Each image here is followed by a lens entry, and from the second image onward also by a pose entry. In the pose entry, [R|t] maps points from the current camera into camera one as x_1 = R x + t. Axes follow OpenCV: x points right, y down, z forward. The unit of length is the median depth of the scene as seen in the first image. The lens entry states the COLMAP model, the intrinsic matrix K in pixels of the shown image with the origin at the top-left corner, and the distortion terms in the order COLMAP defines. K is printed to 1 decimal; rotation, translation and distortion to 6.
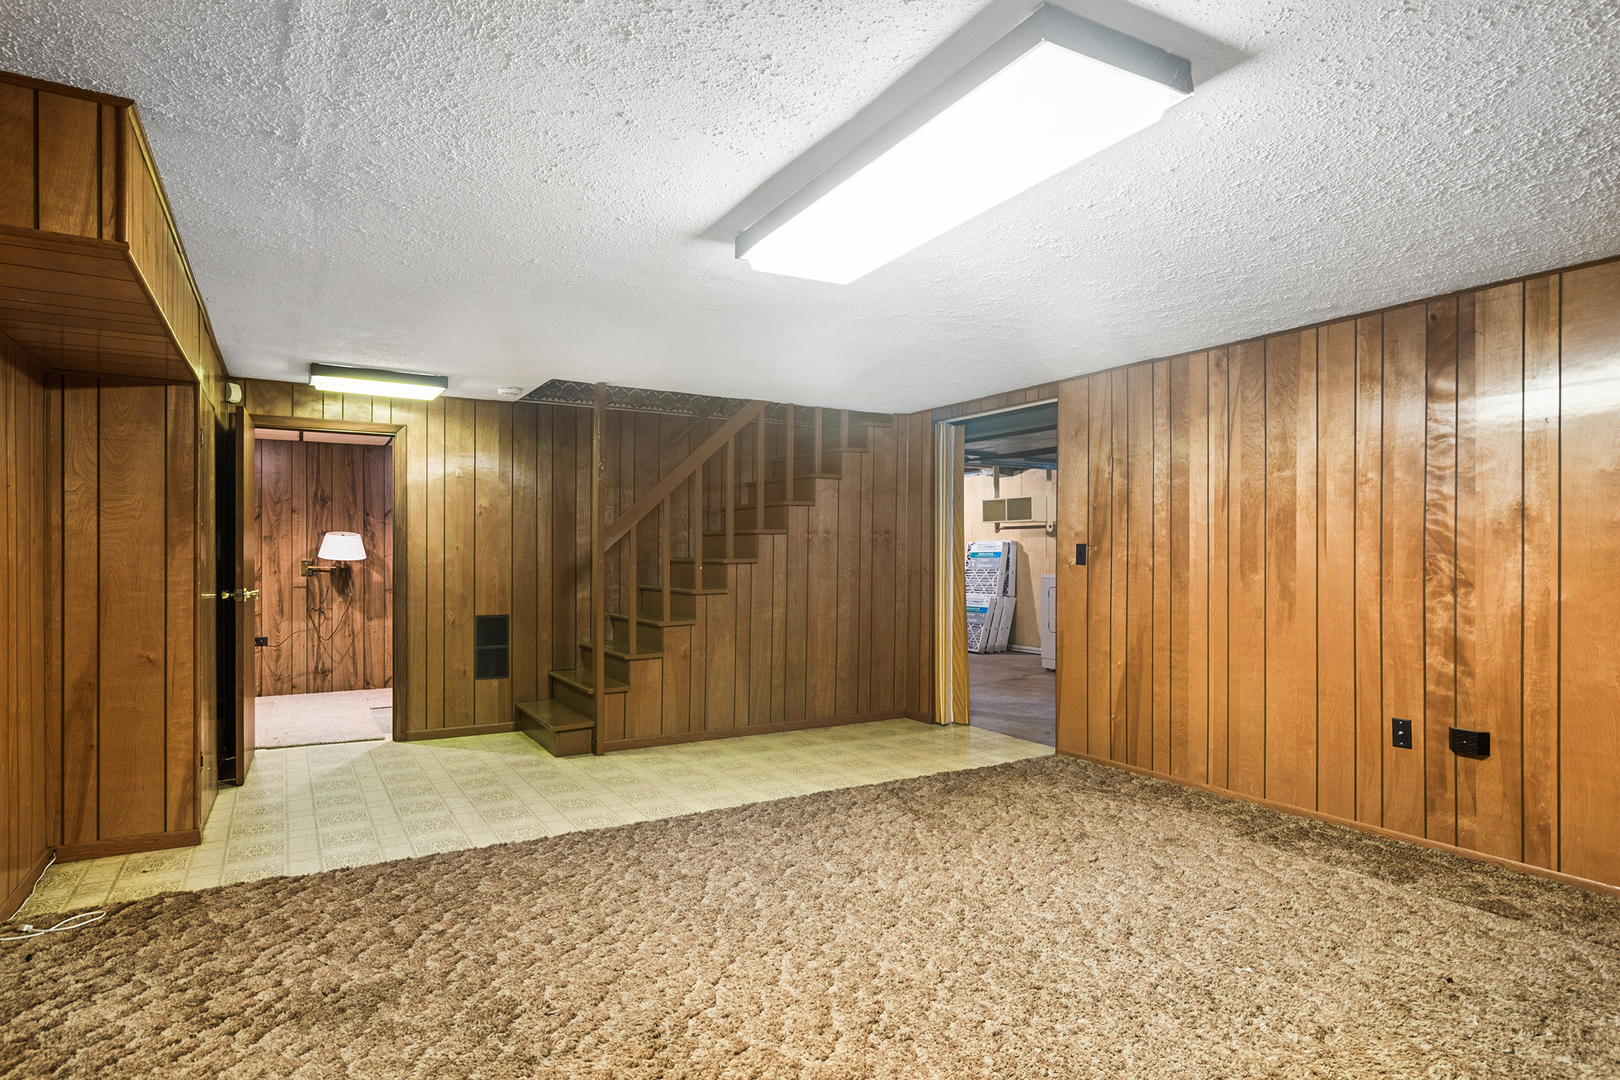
lens RADIAL K [[882.5, 0, 808.9], [0, 882.5, 549.6], [0, 0, 1]] dist [0.003150, -0.000917]
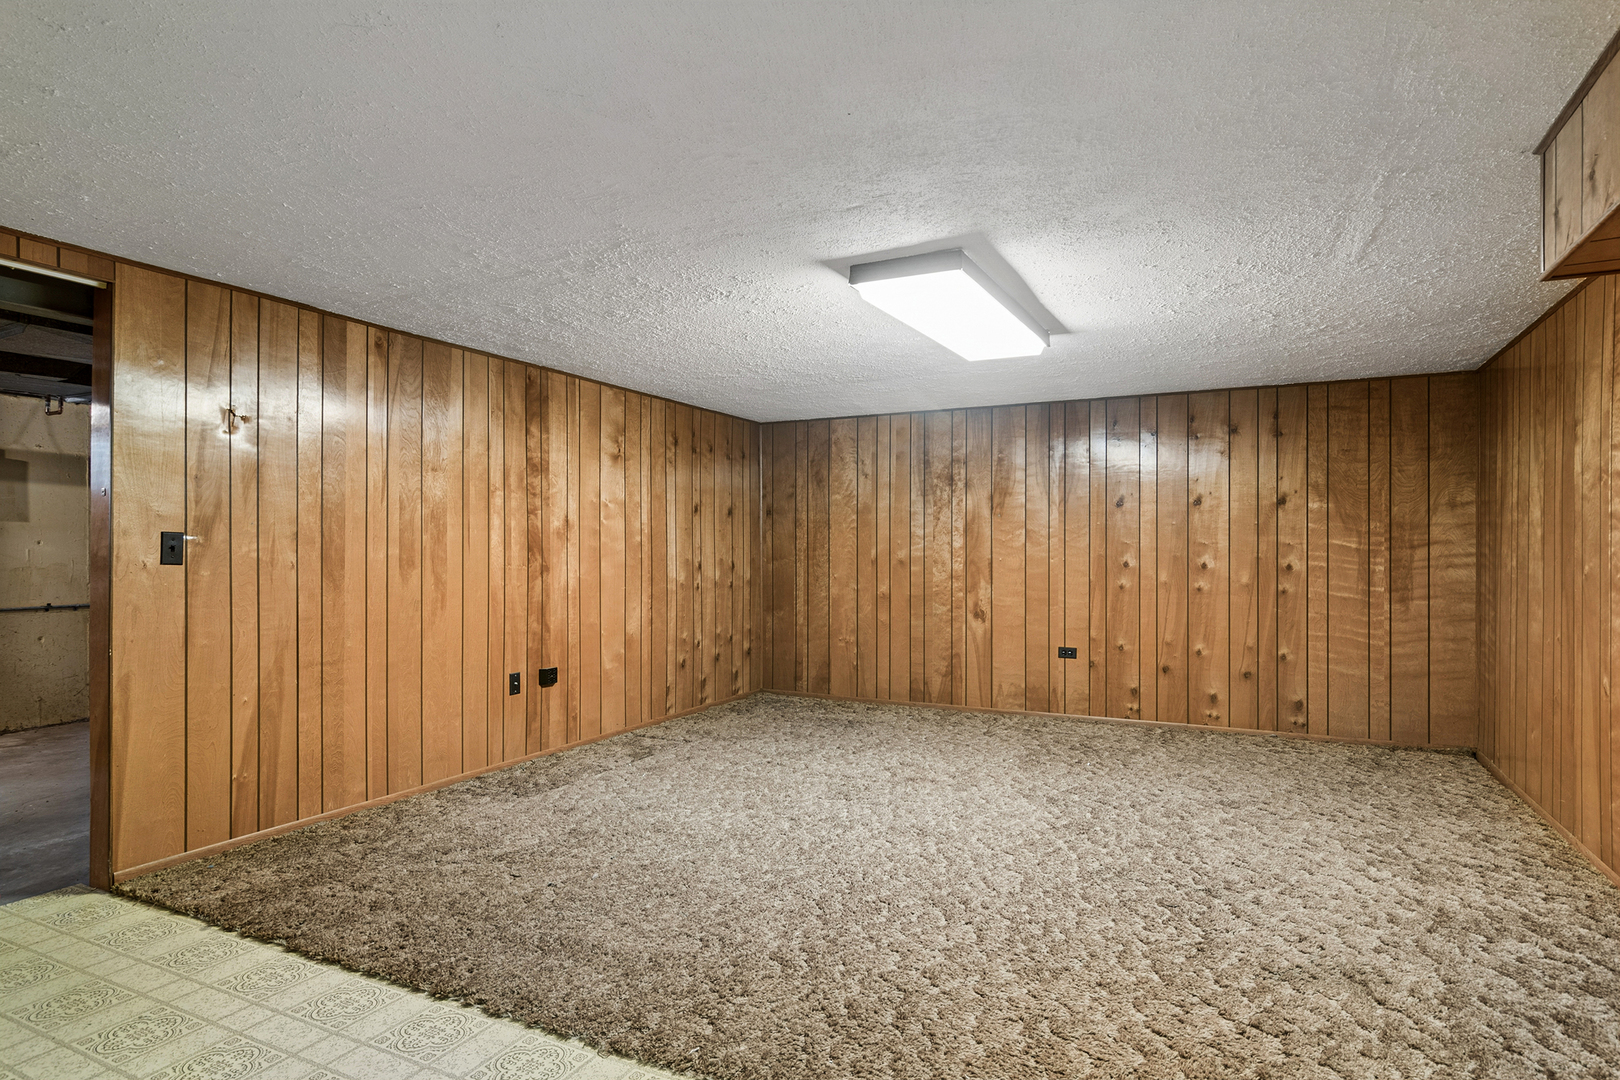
lens RADIAL K [[882.5, 0, 811.6], [0, 882.5, 547.0], [0, 0, 1]] dist [0.003150, -0.000917]
pose [[-0.537506, 0.004155, 0.843249, -0.590247], [-0.001849, 0.999980, -0.006106, 0.009287], [-0.843258, -0.004841, -0.537488, 1.156159]]
